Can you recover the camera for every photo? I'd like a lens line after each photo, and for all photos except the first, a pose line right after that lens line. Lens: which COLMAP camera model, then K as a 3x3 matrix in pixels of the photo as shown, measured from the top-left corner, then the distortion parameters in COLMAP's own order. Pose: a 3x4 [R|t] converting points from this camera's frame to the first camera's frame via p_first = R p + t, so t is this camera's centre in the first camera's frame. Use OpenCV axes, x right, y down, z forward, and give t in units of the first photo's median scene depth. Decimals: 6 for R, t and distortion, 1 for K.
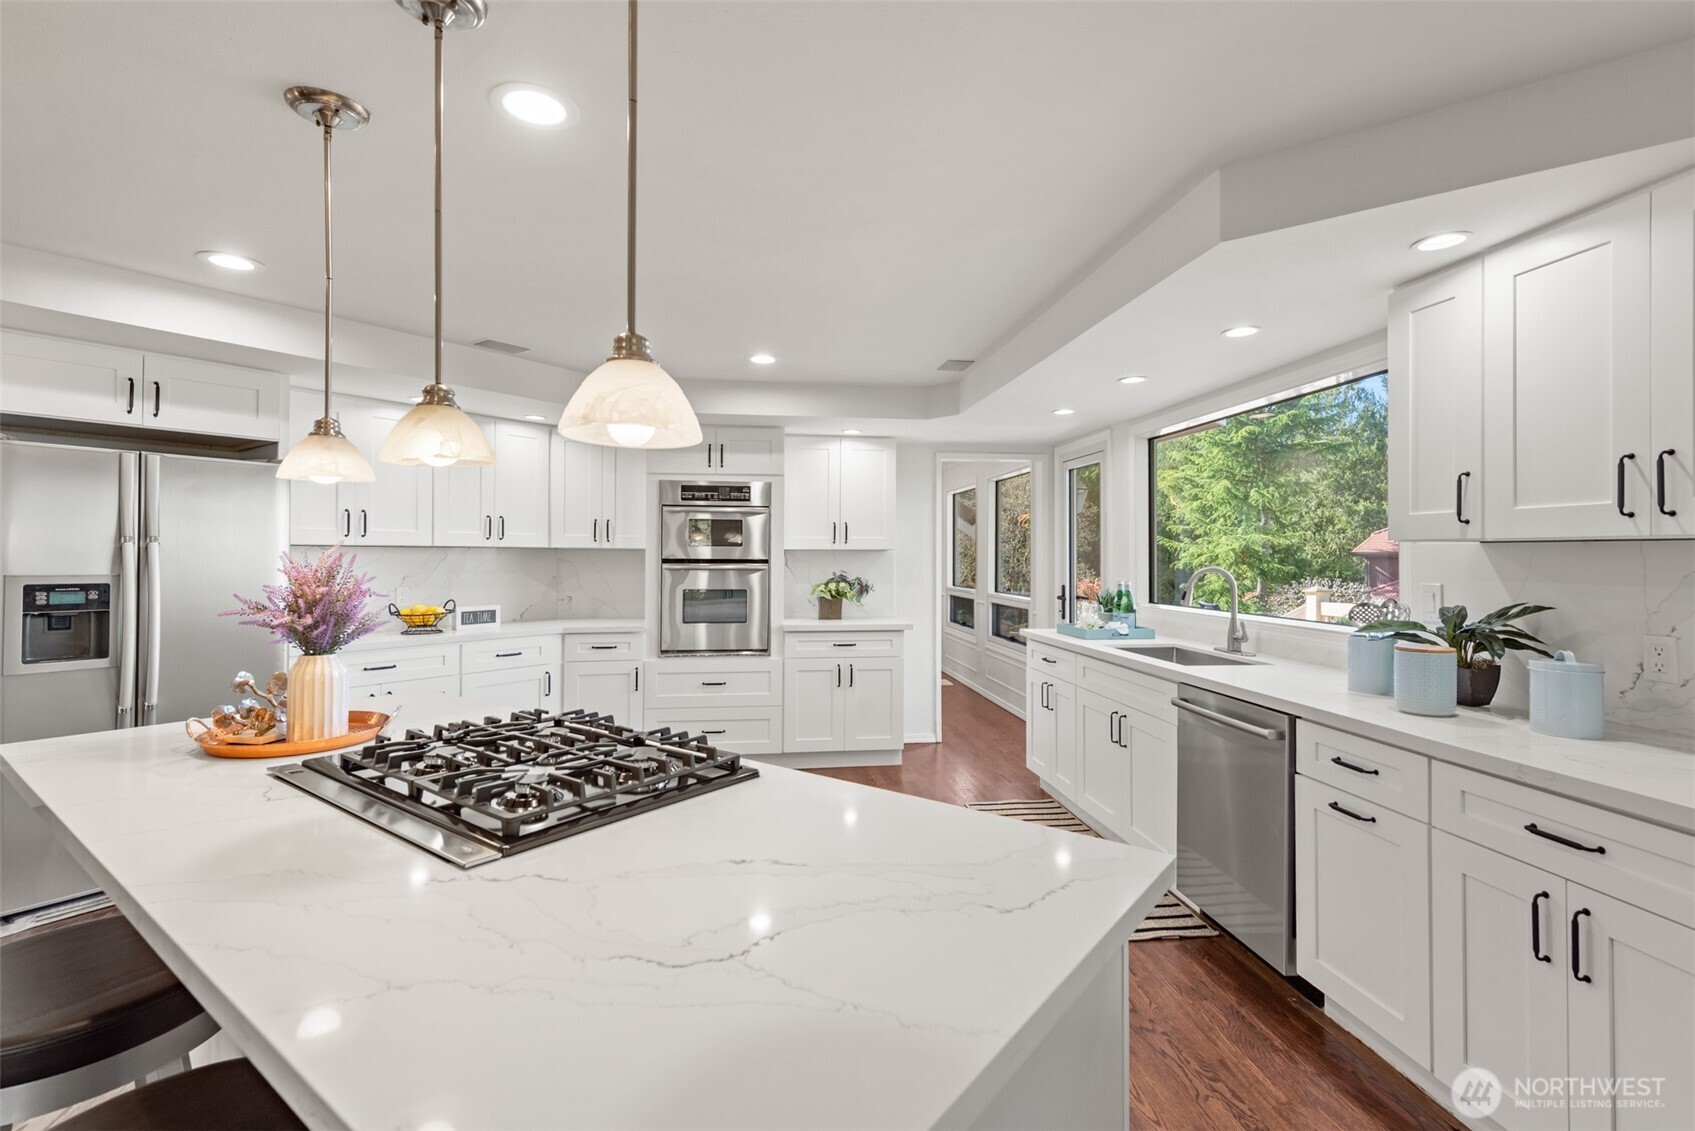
lens RADIAL K [[775.7, 0, 848.6], [0, 775.7, 556.8], [0, 0, 1]] dist [-0.000729, 0.000181]
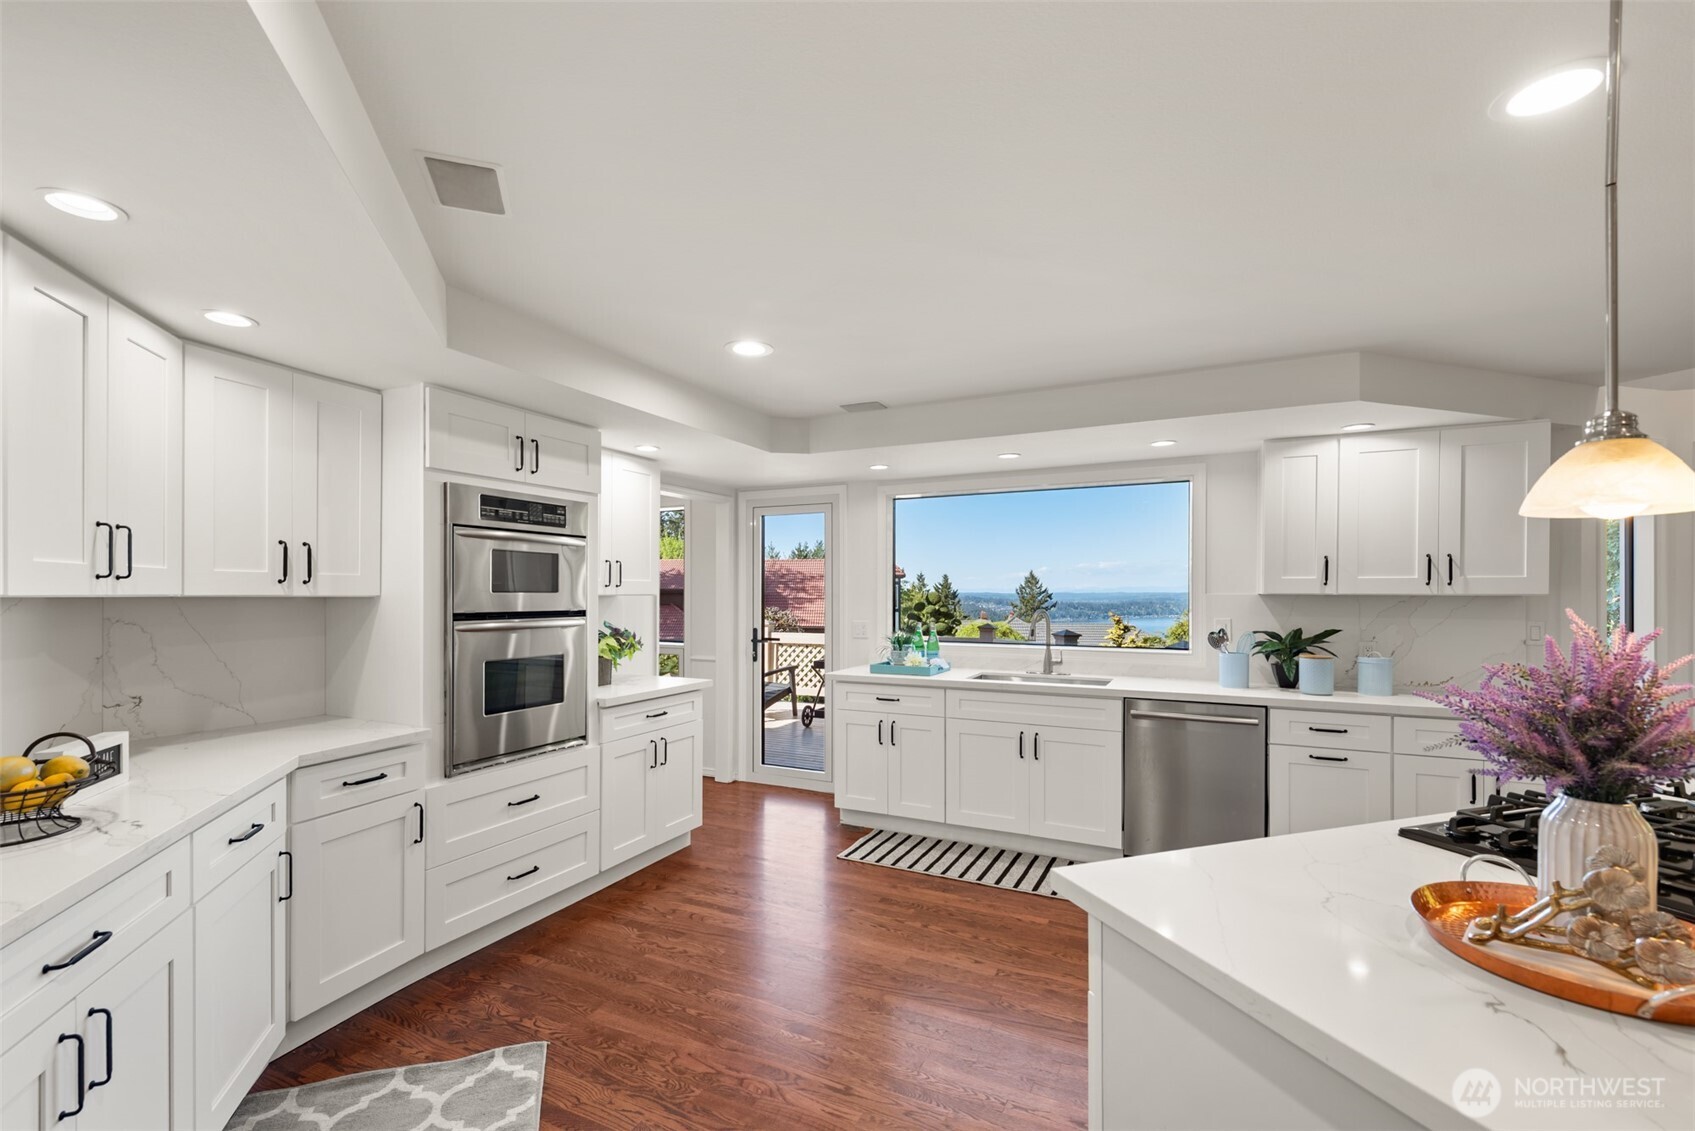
lens RADIAL K [[742.0, 0, 833.3], [0, 742.0, 592.3], [0, 0, 1]] dist [0.003231, 0.000112]
pose [[0.564019, -0.003486, 0.825755, -0.549003], [0.002889, 0.999993, 0.002248, -0.014327], [-0.825757, 0.001118, 0.564025, 0.427895]]
